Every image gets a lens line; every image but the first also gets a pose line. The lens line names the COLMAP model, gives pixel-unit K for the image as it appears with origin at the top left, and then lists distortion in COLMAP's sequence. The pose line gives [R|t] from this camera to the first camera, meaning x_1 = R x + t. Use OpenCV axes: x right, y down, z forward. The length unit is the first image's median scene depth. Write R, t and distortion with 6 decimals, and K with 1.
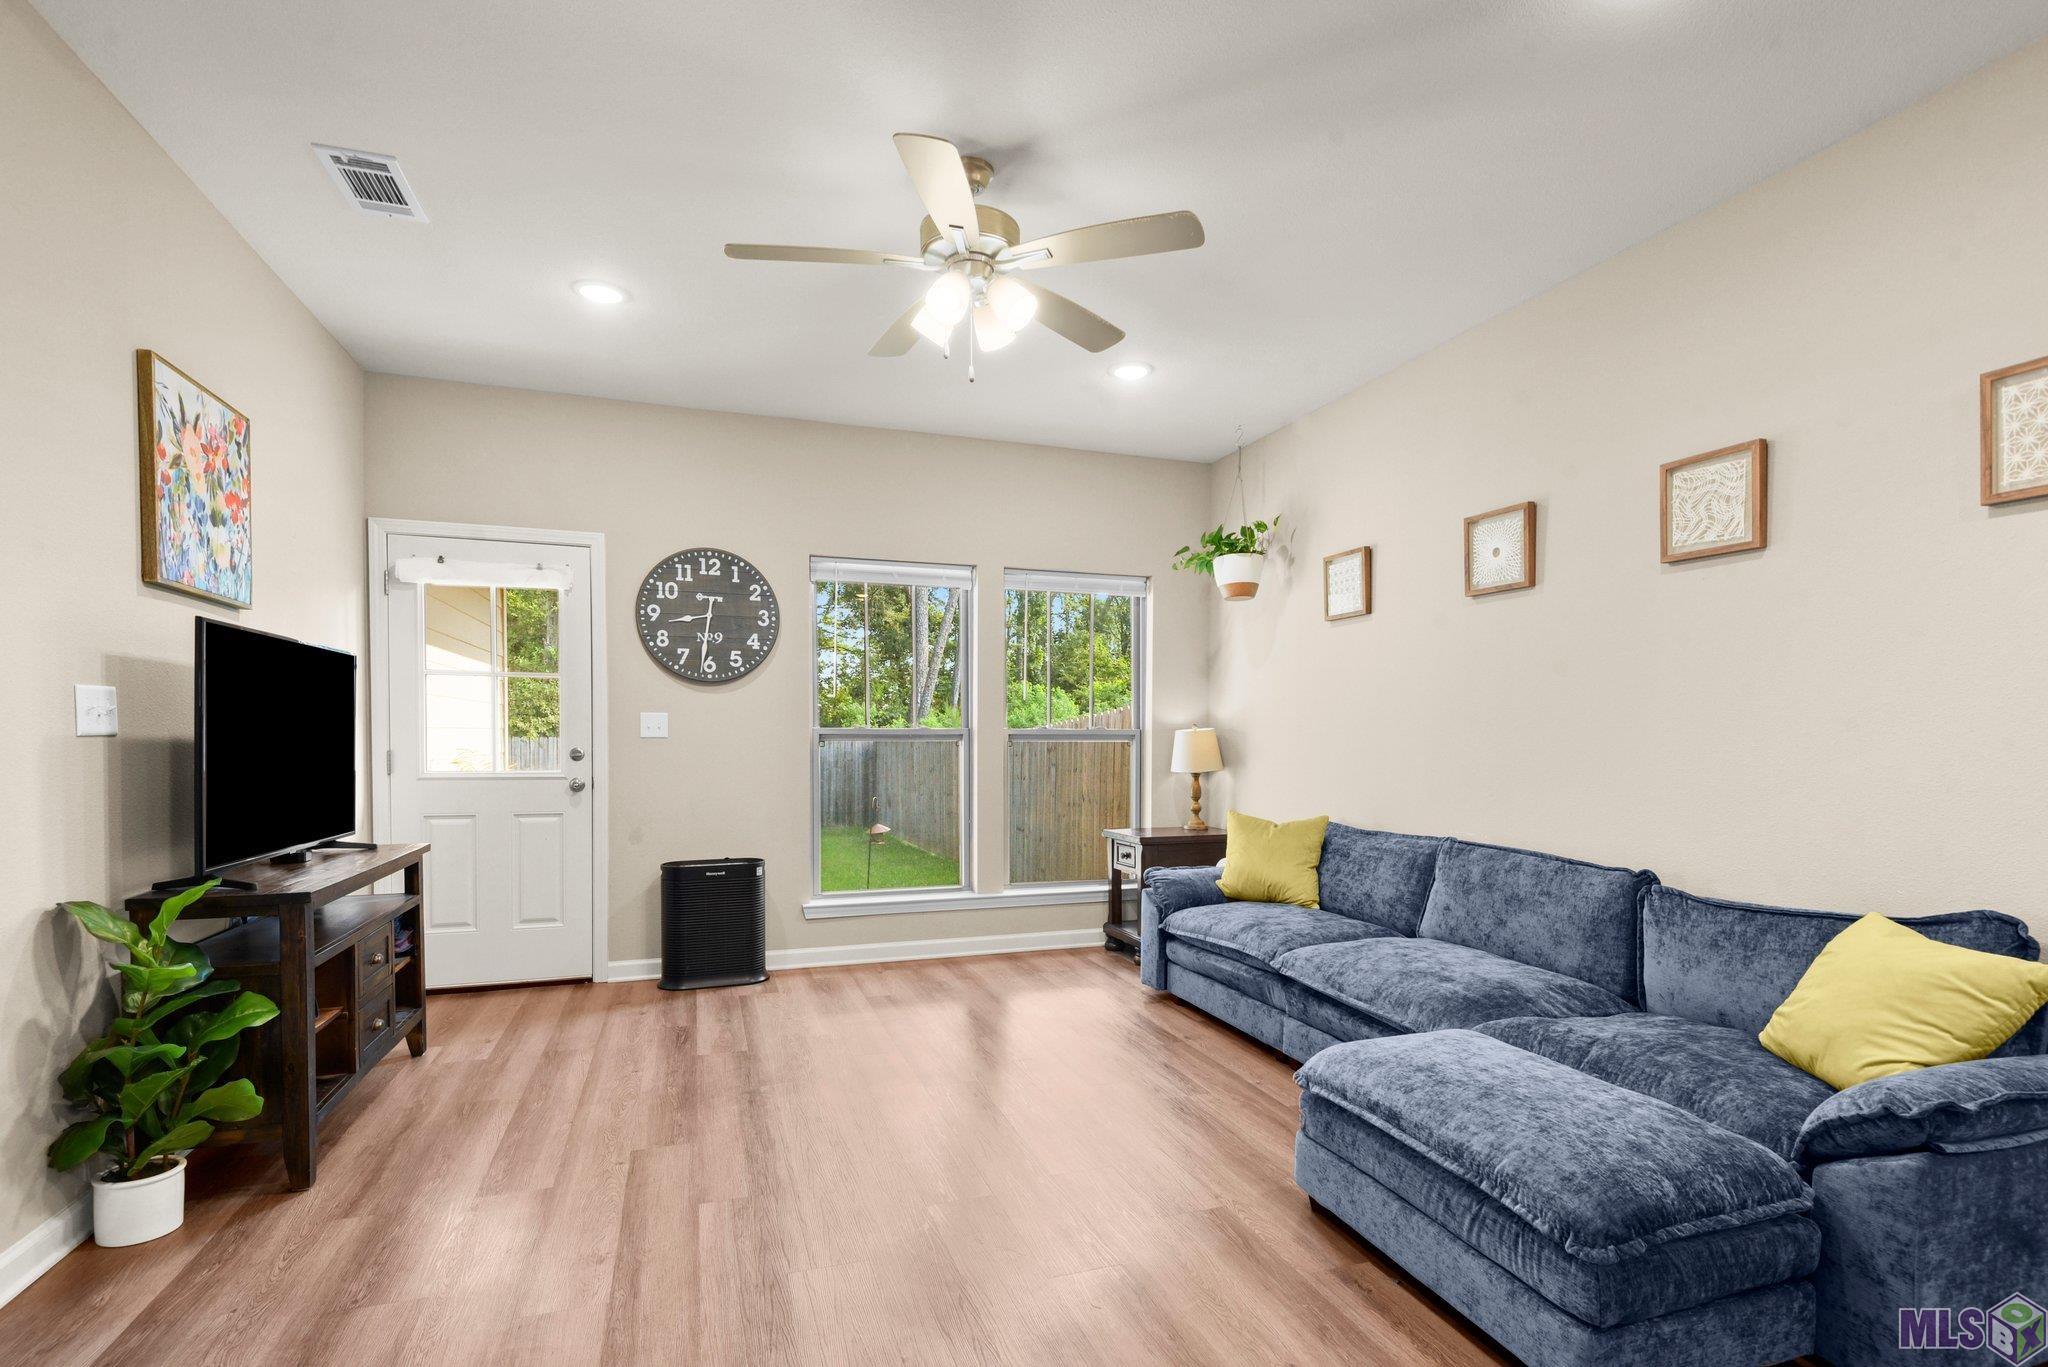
lens RADIAL K [[971.1, 0, 1039.4], [0, 971.1, 726.8], [0, 0, 1]] dist [-0.000244, -0.000059]
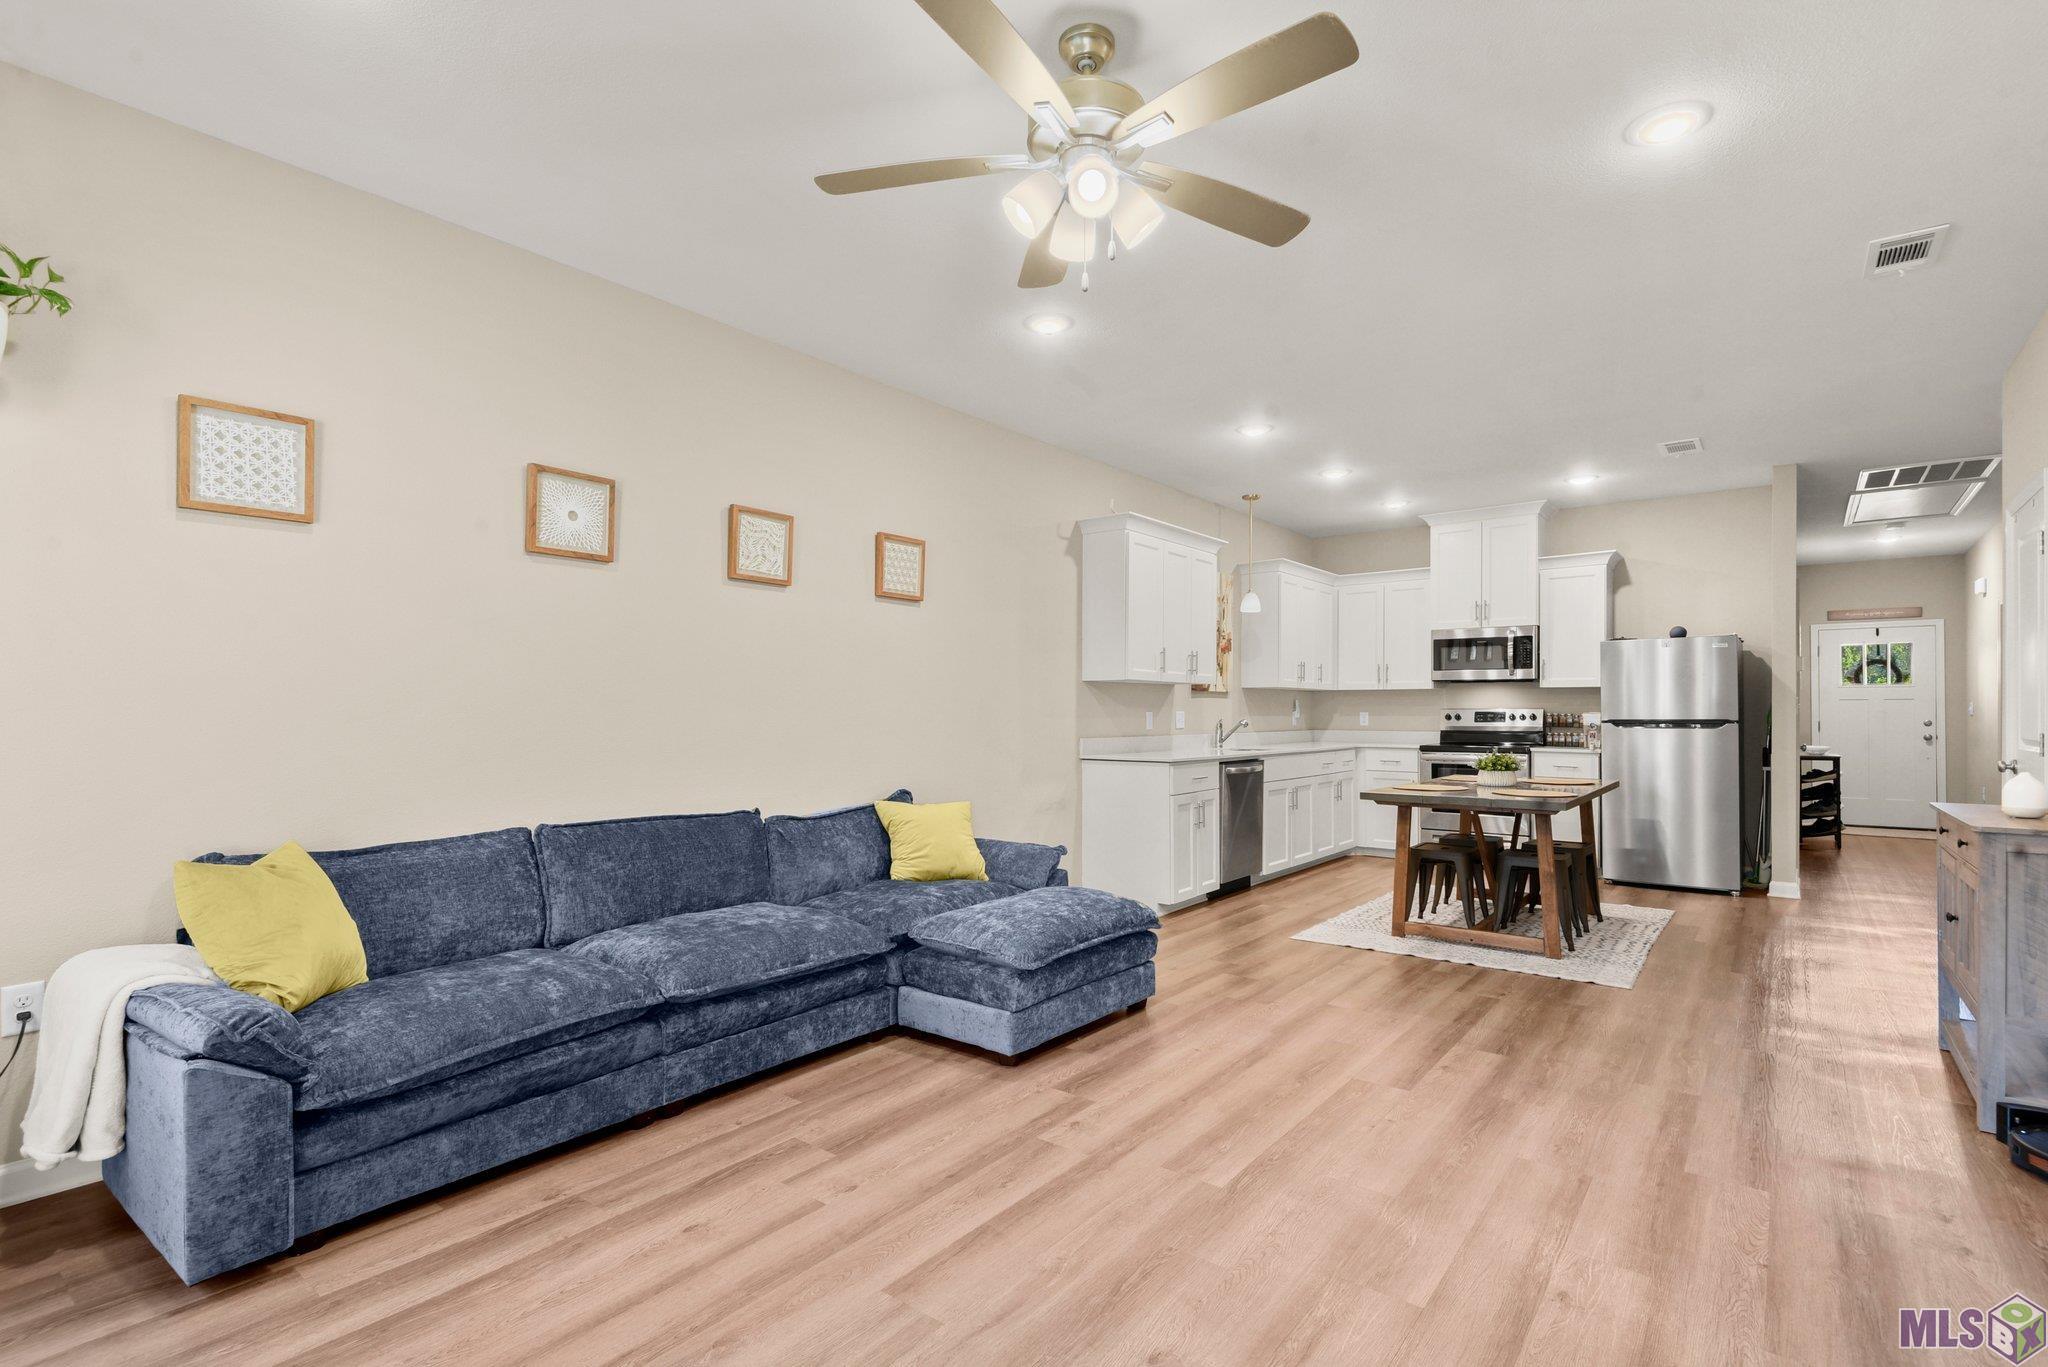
lens RADIAL K [[971.1, 0, 1039.4], [0, 971.1, 726.8], [0, 0, 1]] dist [-0.000244, -0.000059]
pose [[-0.548276, -0.003722, 0.836289, -0.579051], [0.001069, 0.999986, 0.005152, 0.020648], [-0.836297, 0.003719, -0.548265, 1.174317]]
